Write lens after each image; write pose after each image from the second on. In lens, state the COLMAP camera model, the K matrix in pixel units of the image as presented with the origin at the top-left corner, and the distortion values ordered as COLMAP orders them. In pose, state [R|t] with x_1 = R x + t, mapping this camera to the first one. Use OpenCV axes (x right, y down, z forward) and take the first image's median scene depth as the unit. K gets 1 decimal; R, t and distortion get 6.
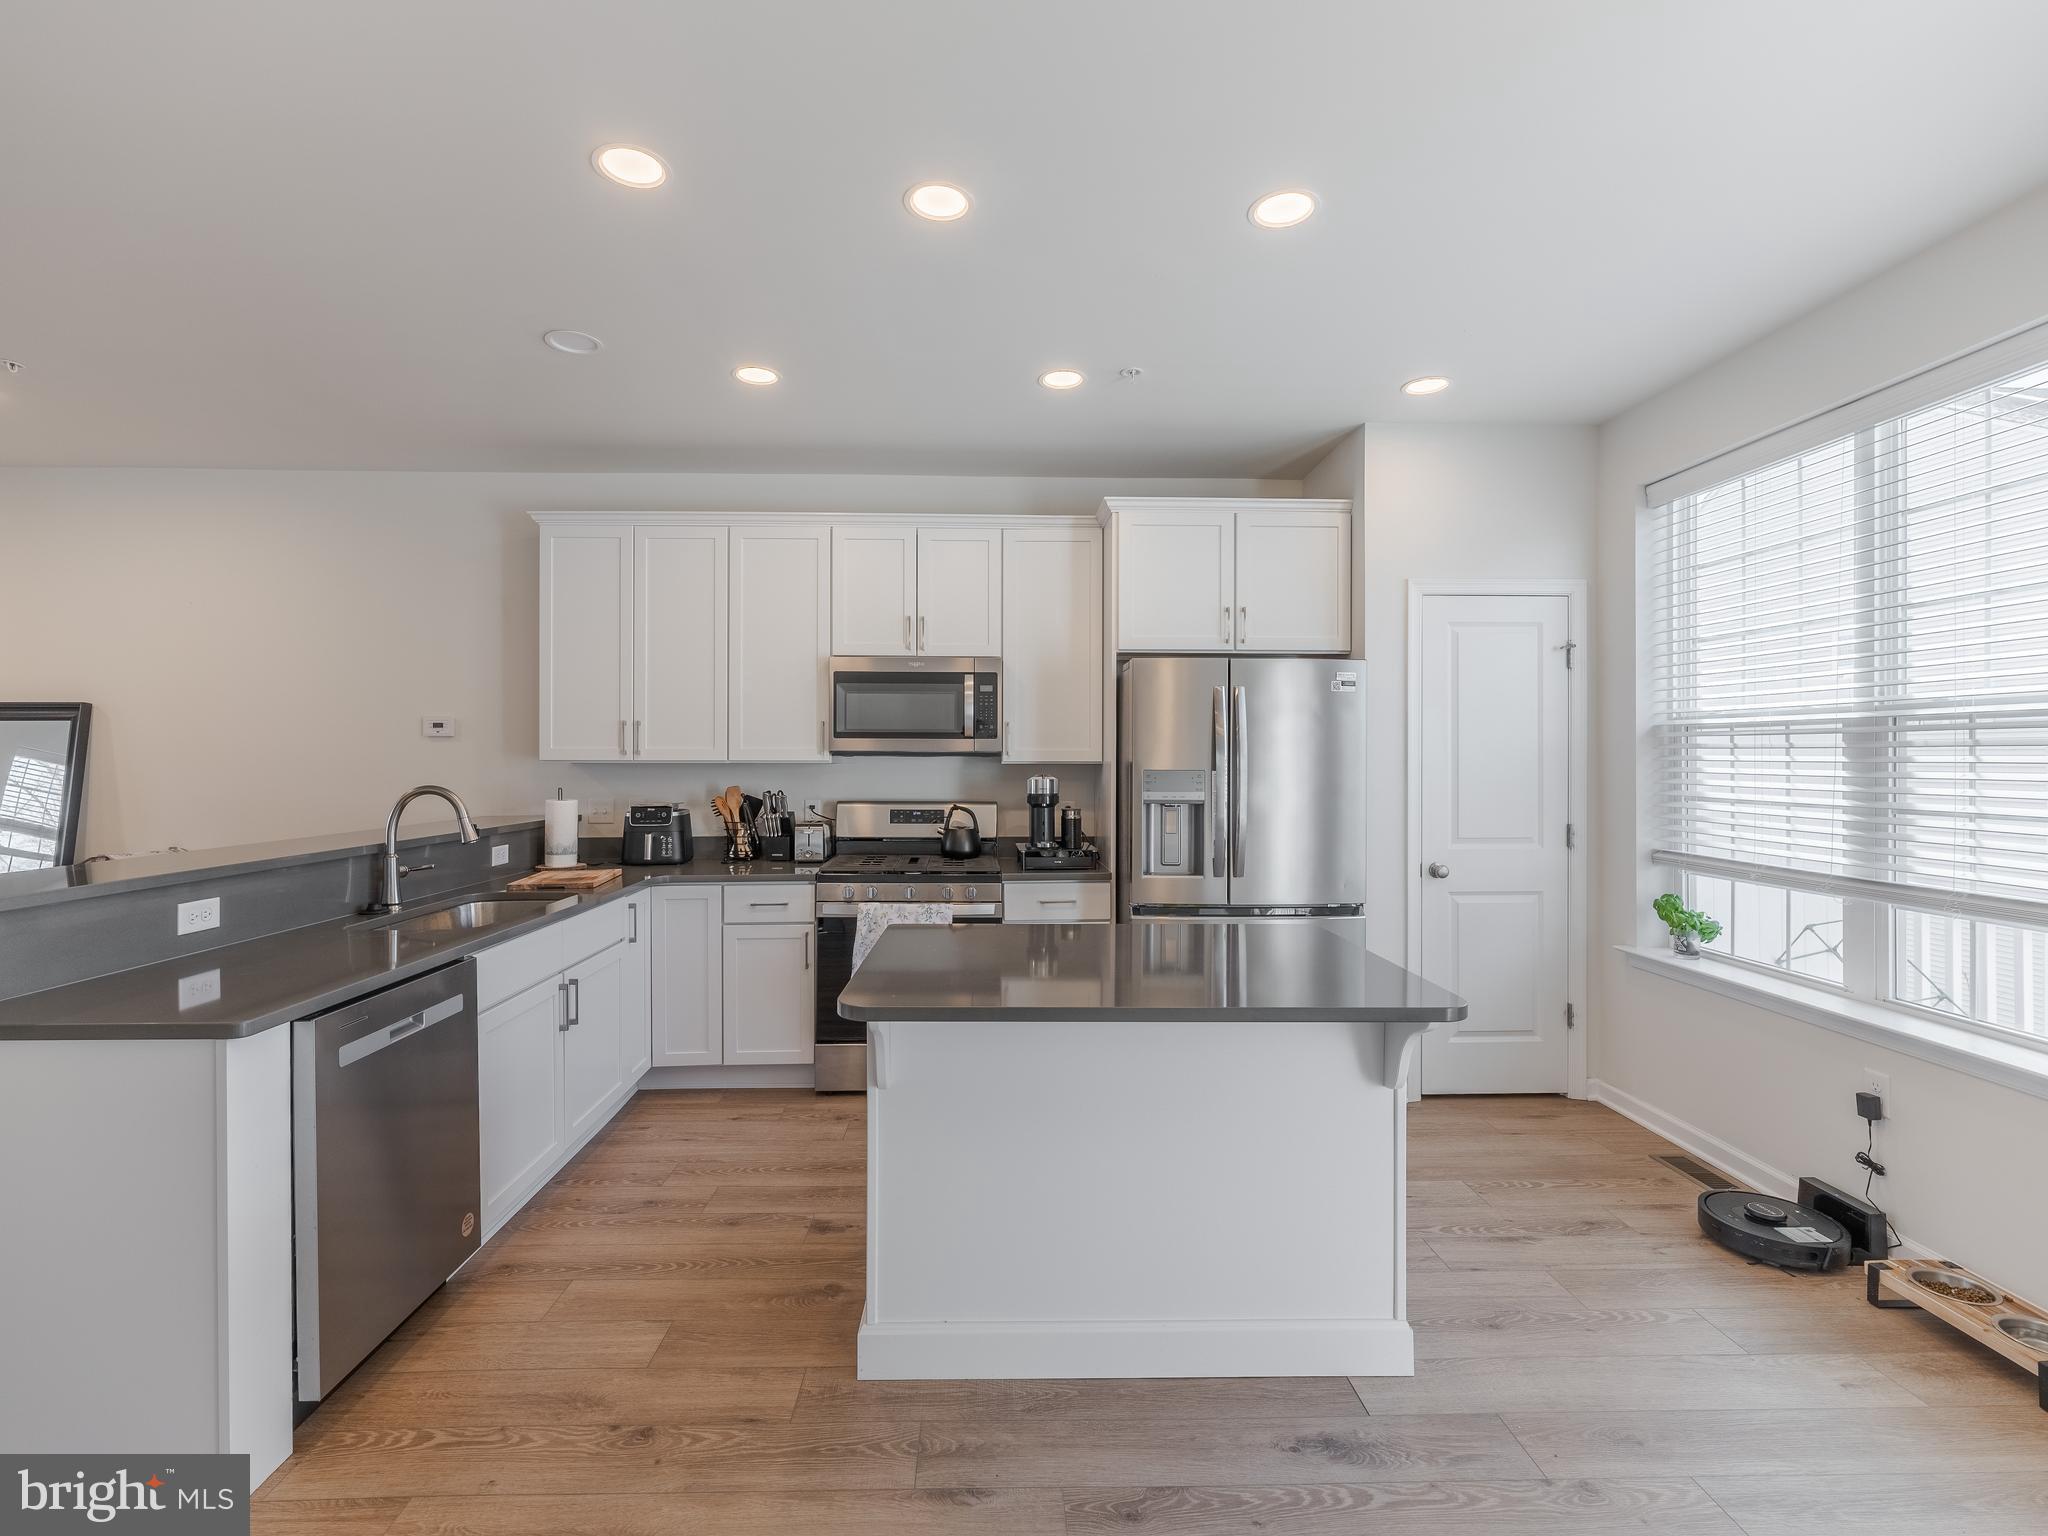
lens RADIAL K [[927.8, 0, 1018.3], [0, 927.8, 761.6], [0, 0, 1]] dist [-0.000274, -0.005294]
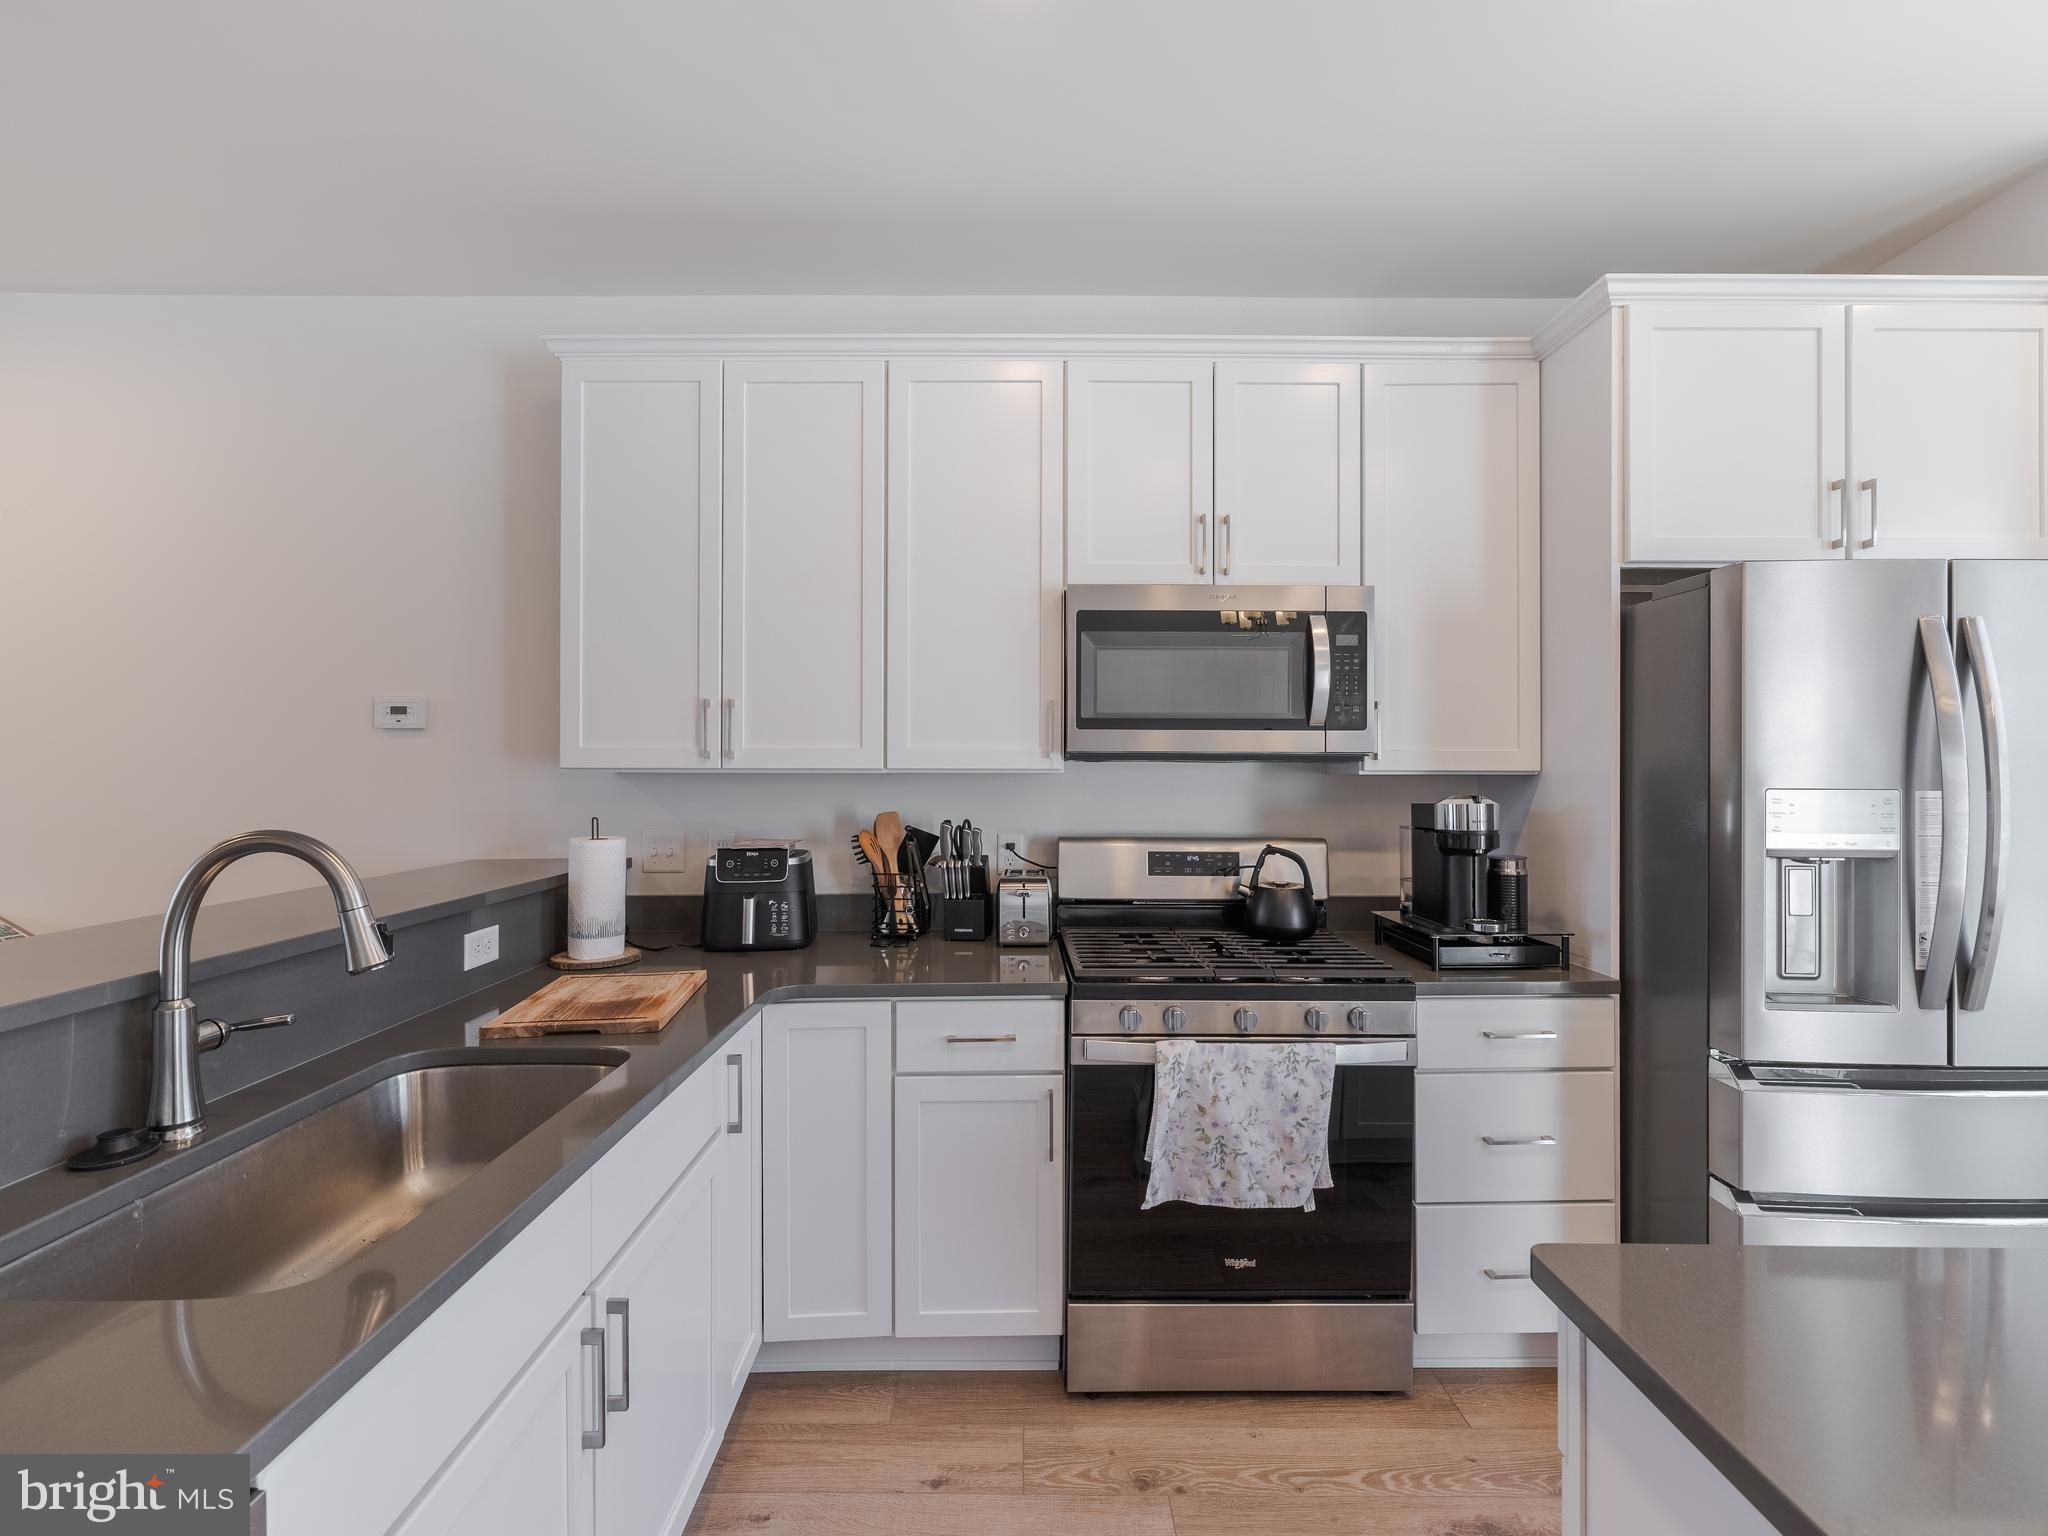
lens RADIAL K [[927.0, 0, 1034.1], [0, 927.0, 768.1], [0, 0, 1]] dist [0.000370, 0.000620]
pose [[0.999648, 0.000520, -0.026540, -0.206846], [-0.000548, 0.999999, -0.001042, -0.001047], [0.026539, 0.001056, 0.999647, 0.432338]]
